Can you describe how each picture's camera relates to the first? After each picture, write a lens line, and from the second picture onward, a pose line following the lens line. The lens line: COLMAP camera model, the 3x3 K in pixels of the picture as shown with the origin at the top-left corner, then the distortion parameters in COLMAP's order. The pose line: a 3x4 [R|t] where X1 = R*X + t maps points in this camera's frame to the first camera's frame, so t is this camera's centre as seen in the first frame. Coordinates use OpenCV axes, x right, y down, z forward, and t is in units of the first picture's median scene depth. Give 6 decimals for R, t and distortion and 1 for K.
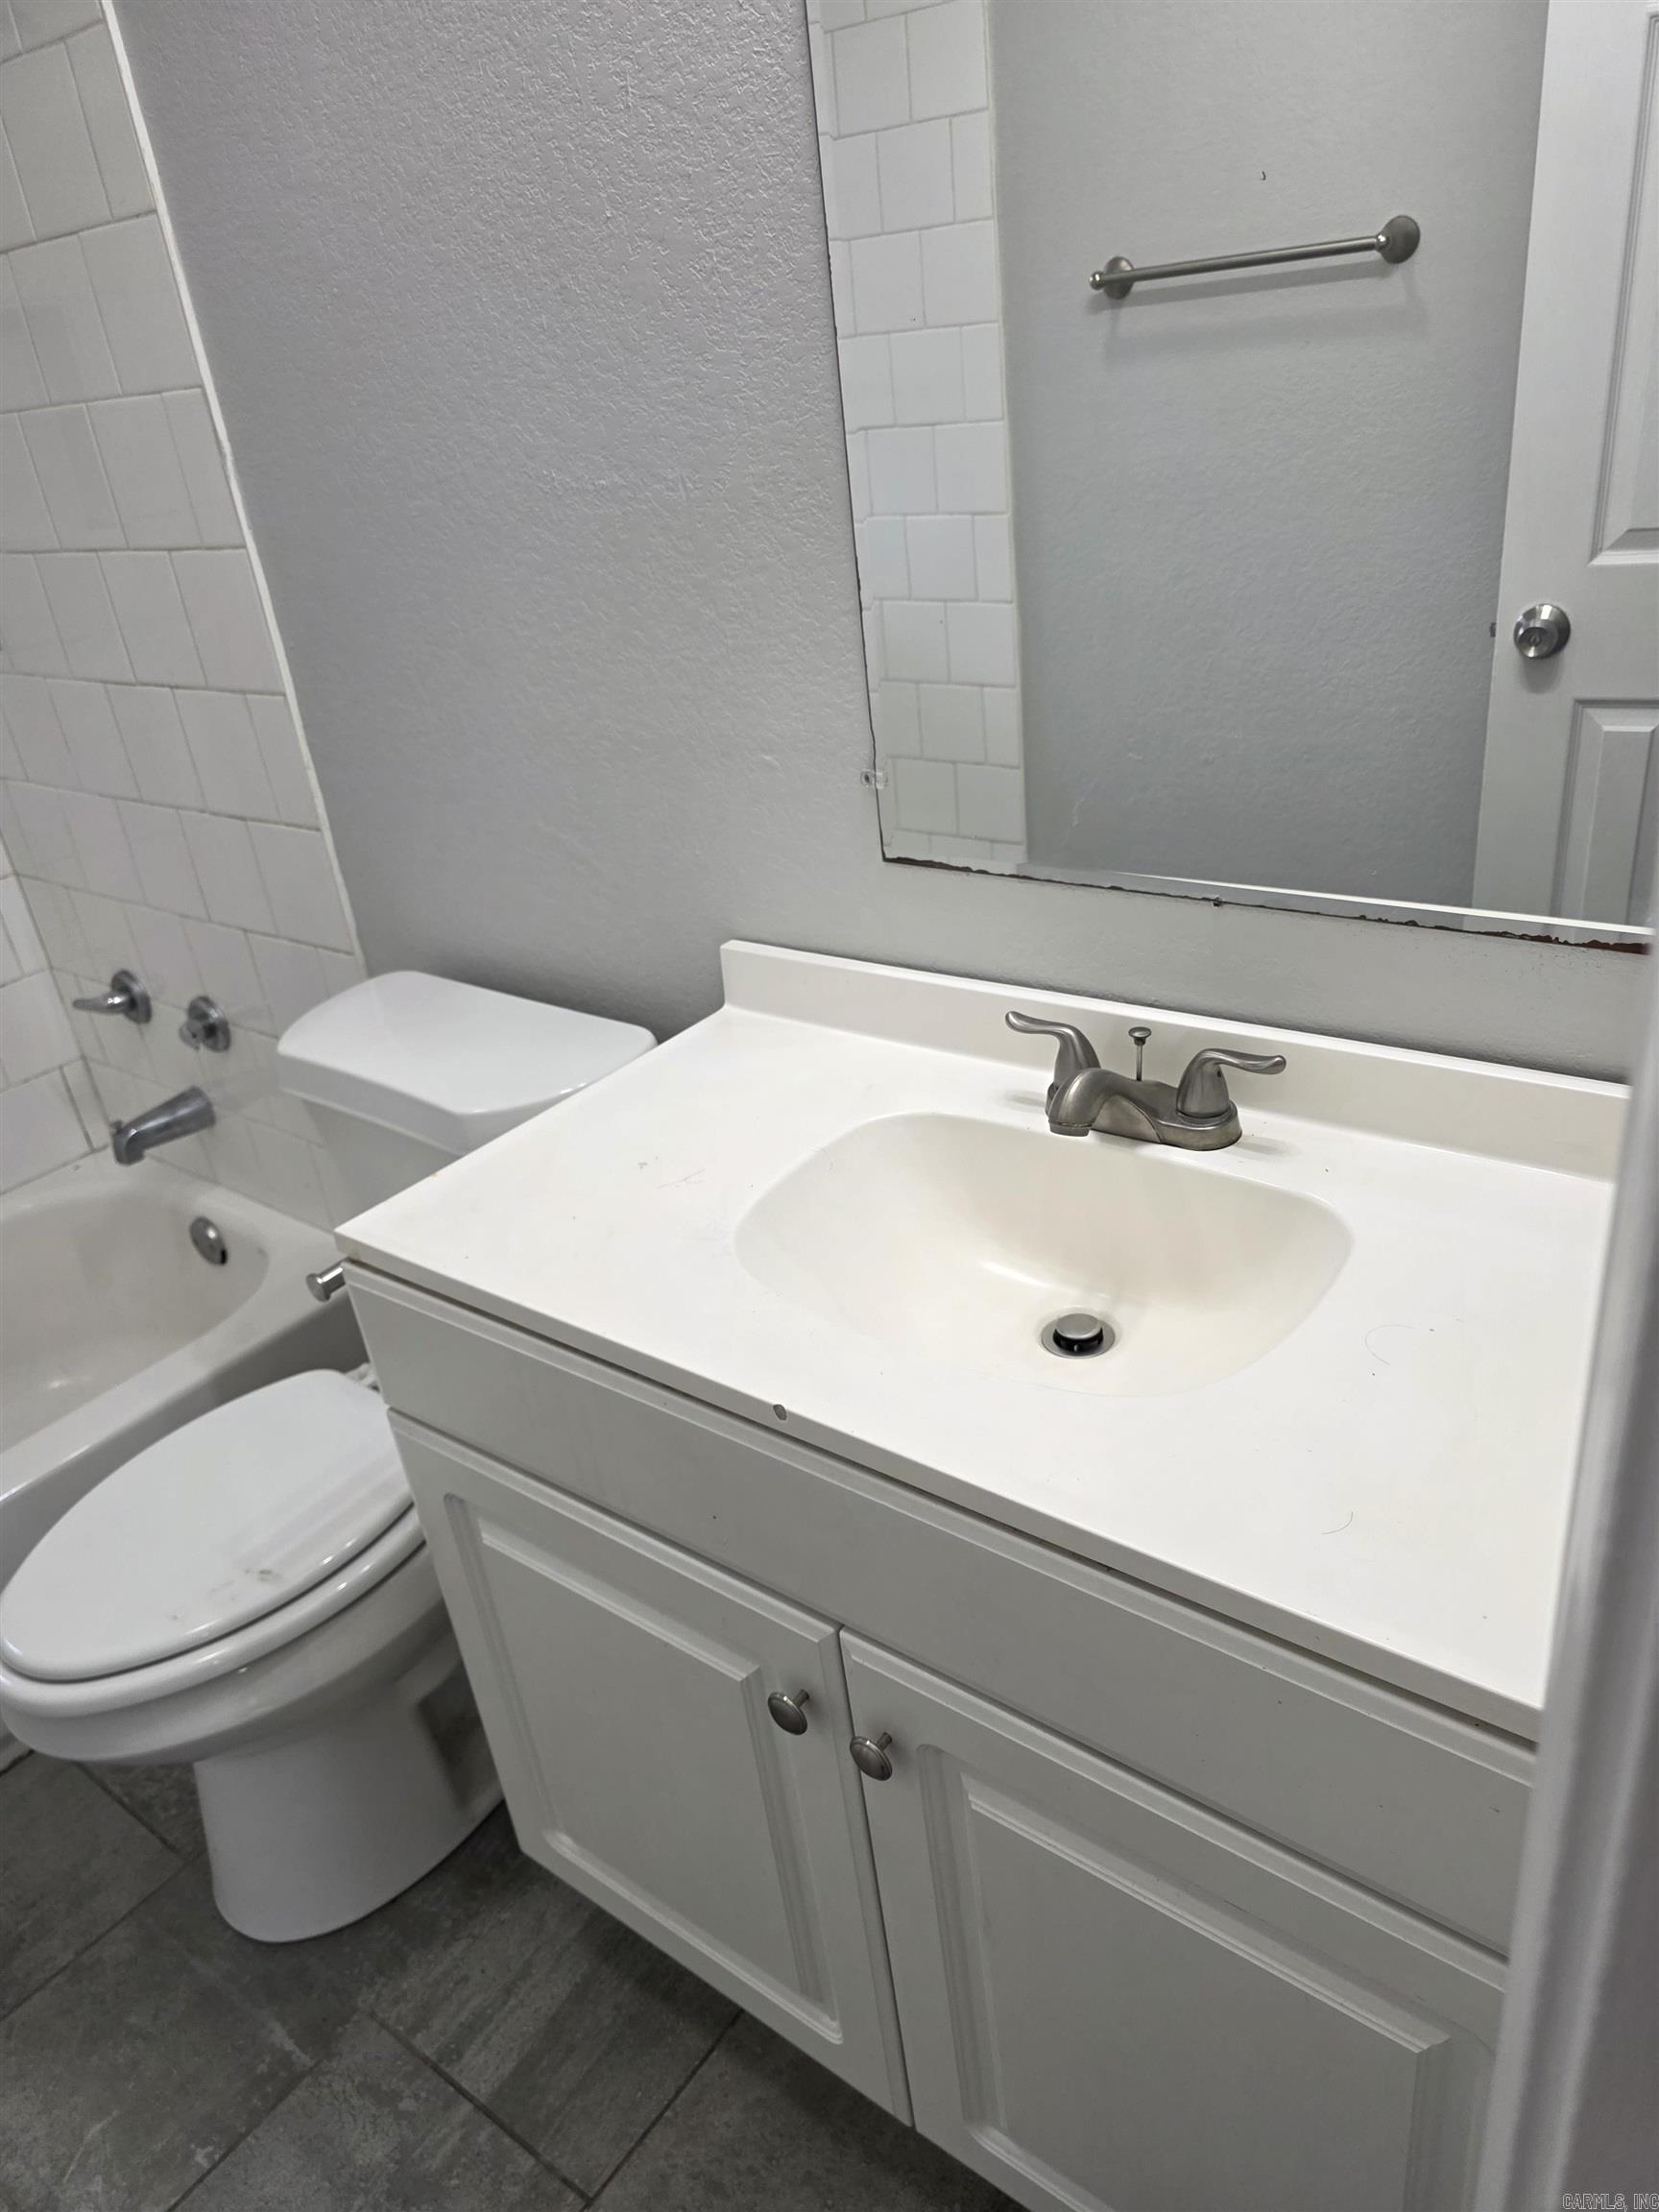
lens RADIAL K [[1511.9, 0, 829.5], [0, 1511.9, 1106.0], [0, 0, 1]] dist [0.042535, -0.036899]
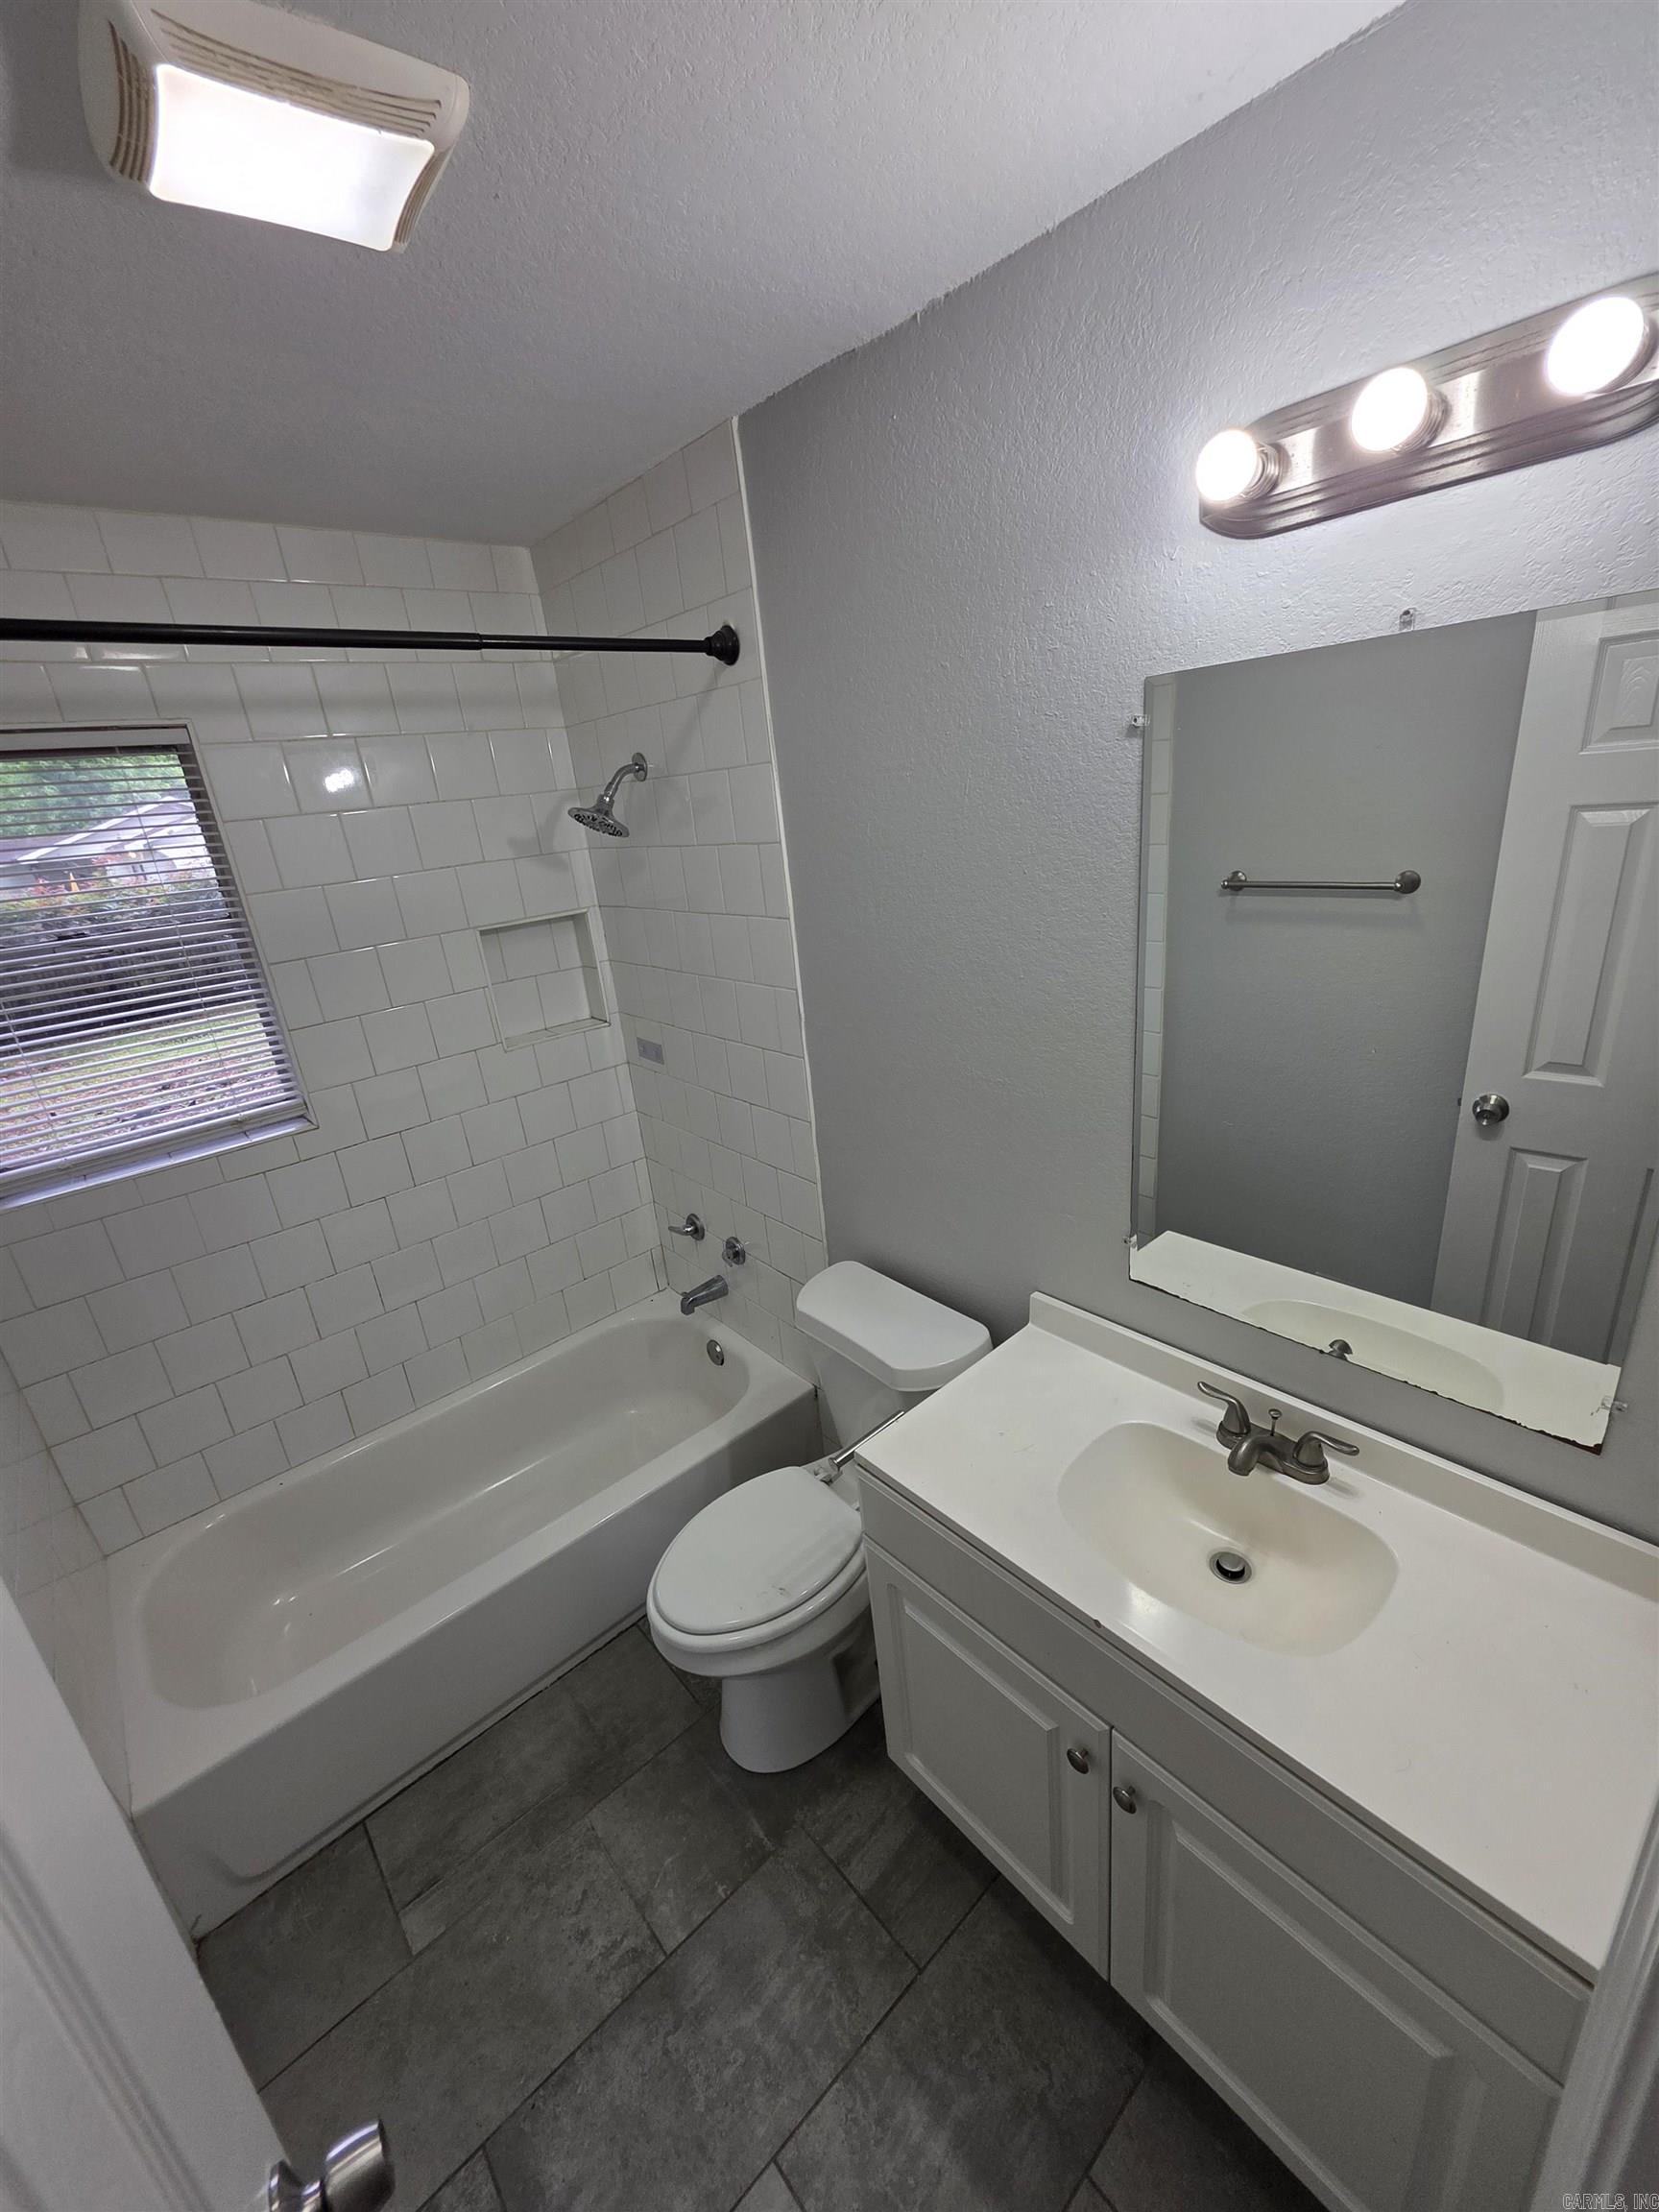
lens RADIAL K [[886.7, 0, 823.7], [0, 886.7, 1111.6], [0, 0, 1]] dist [0.003651, -0.000482]
pose [[0.978950, 0.081279, -0.187217, -0.137975], [-0.100060, 0.990612, -0.093142, -0.205687], [0.177889, 0.109914, 0.977893, -0.200409]]
